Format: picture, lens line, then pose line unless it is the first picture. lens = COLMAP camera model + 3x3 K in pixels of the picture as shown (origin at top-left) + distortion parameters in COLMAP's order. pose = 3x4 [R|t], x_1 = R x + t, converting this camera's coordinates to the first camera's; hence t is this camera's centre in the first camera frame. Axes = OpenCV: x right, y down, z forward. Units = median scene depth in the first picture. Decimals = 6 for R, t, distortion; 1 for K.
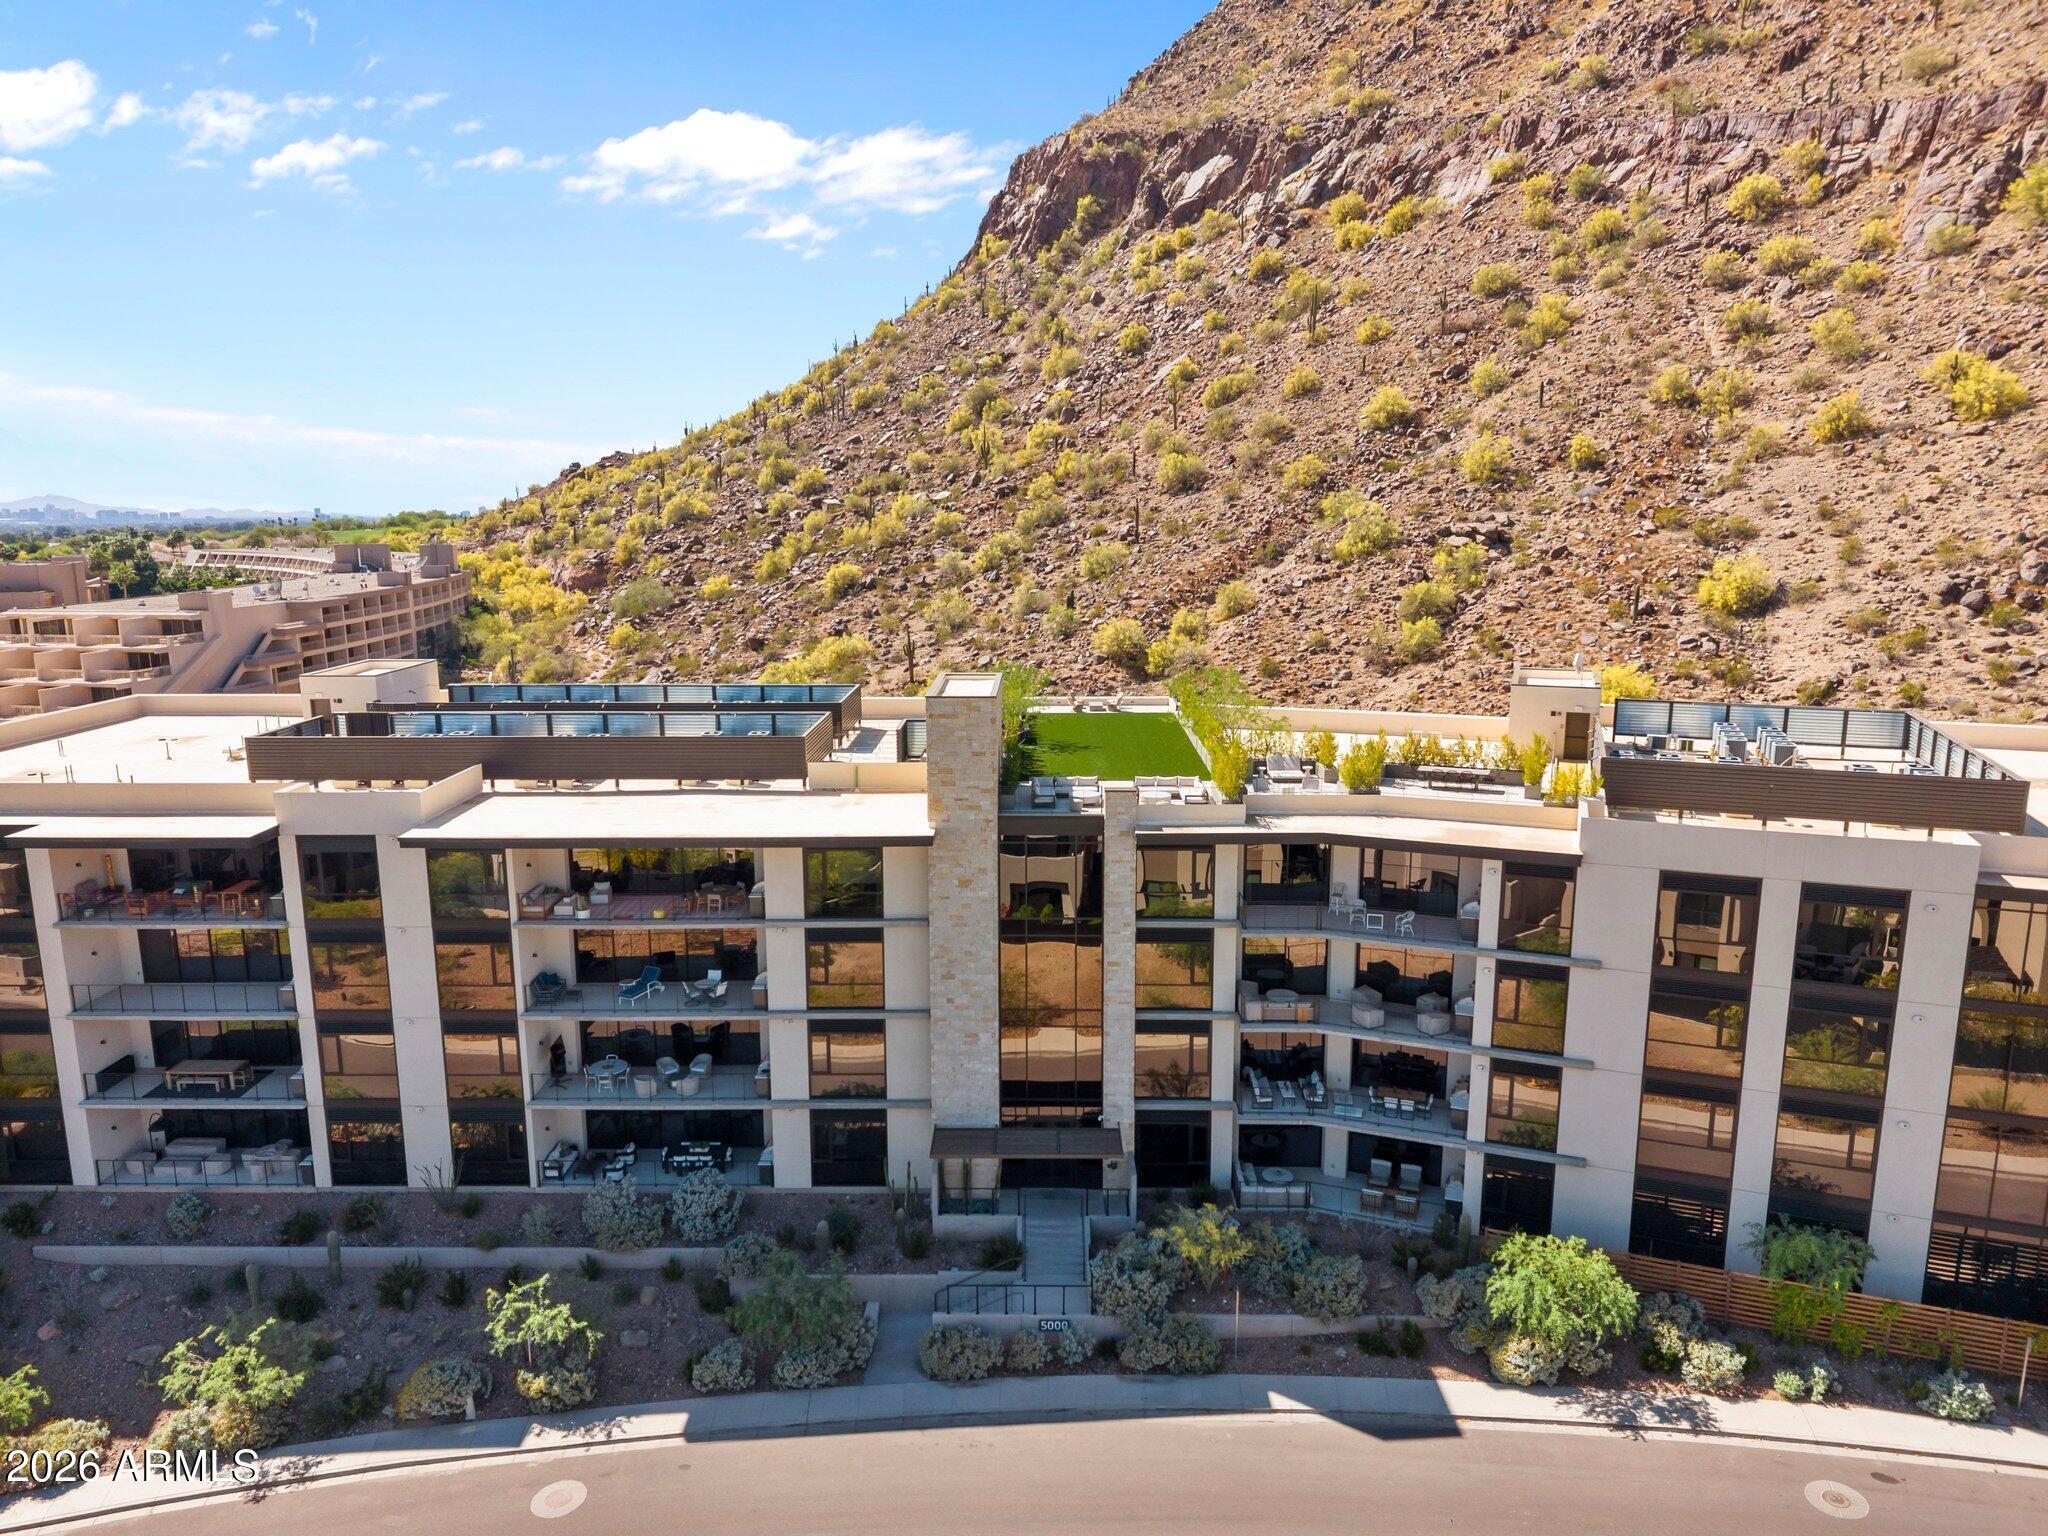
lens RADIAL K [[1386.0, 0, 1024.0], [0, 1386.0, 768.0], [0, 0, 1]] dist [0.005812, -0.001483]
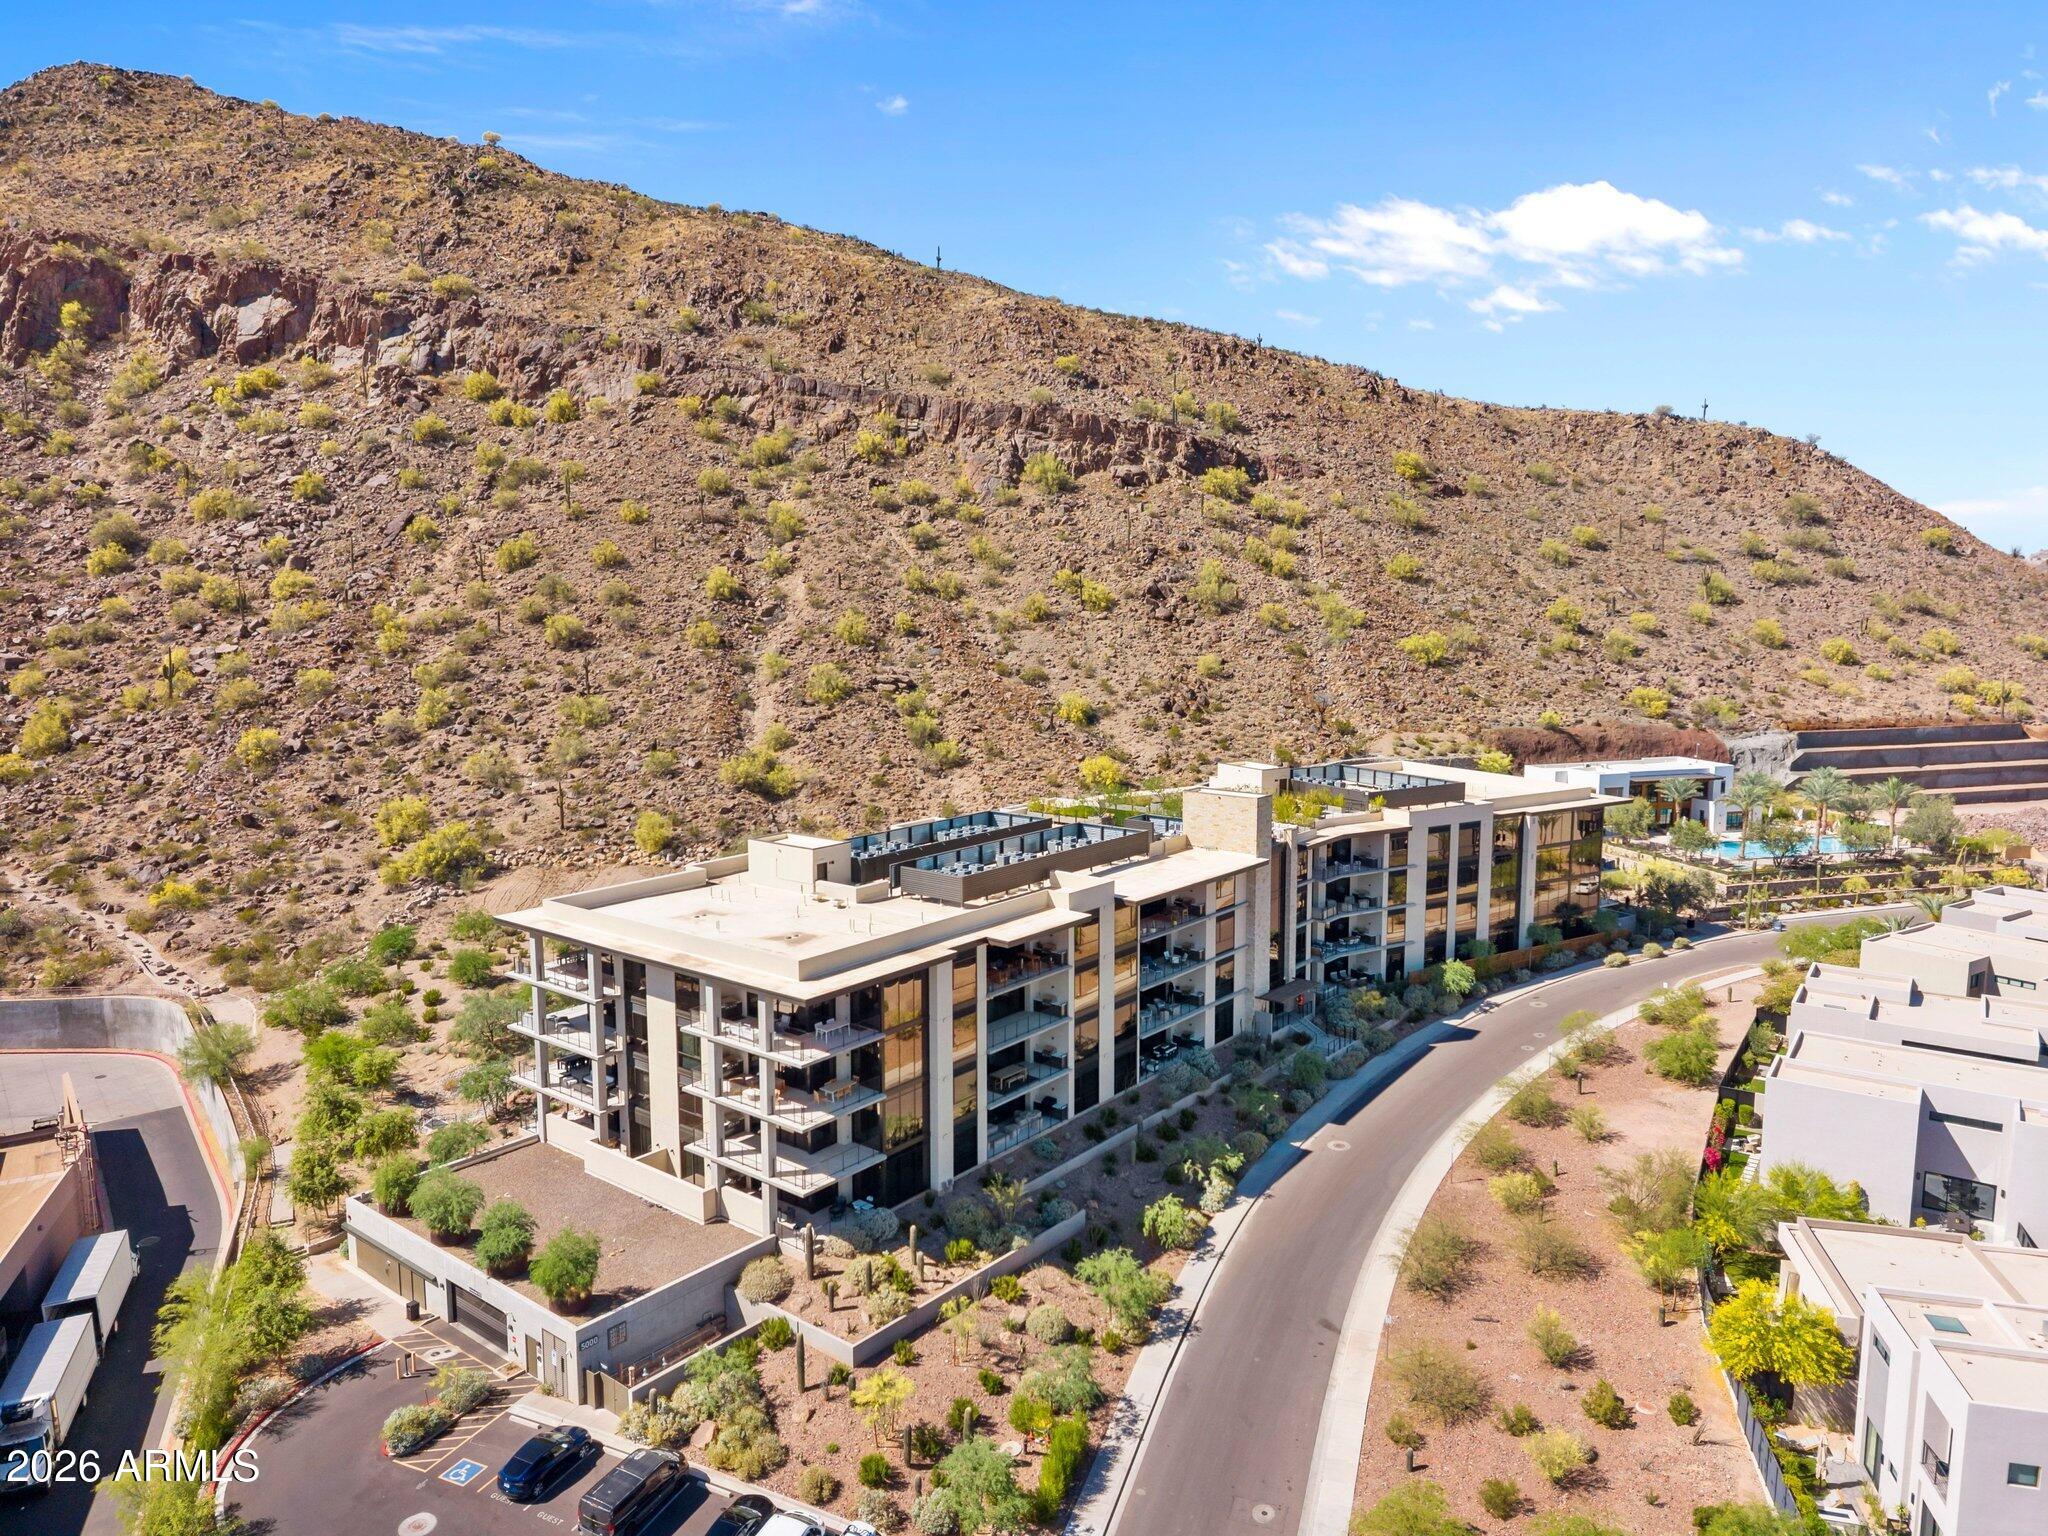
lens RADIAL K [[1335.1, 0, 1019.9], [0, 1335.1, 801.9], [0, 0, 1]] dist [0.036082, -0.032137]
pose [[0.611927, -0.119863, 0.781779, -0.586398], [0.147316, 0.988425, 0.036236, -0.053391], [-0.777074, 0.092995, 0.622502, -0.010464]]
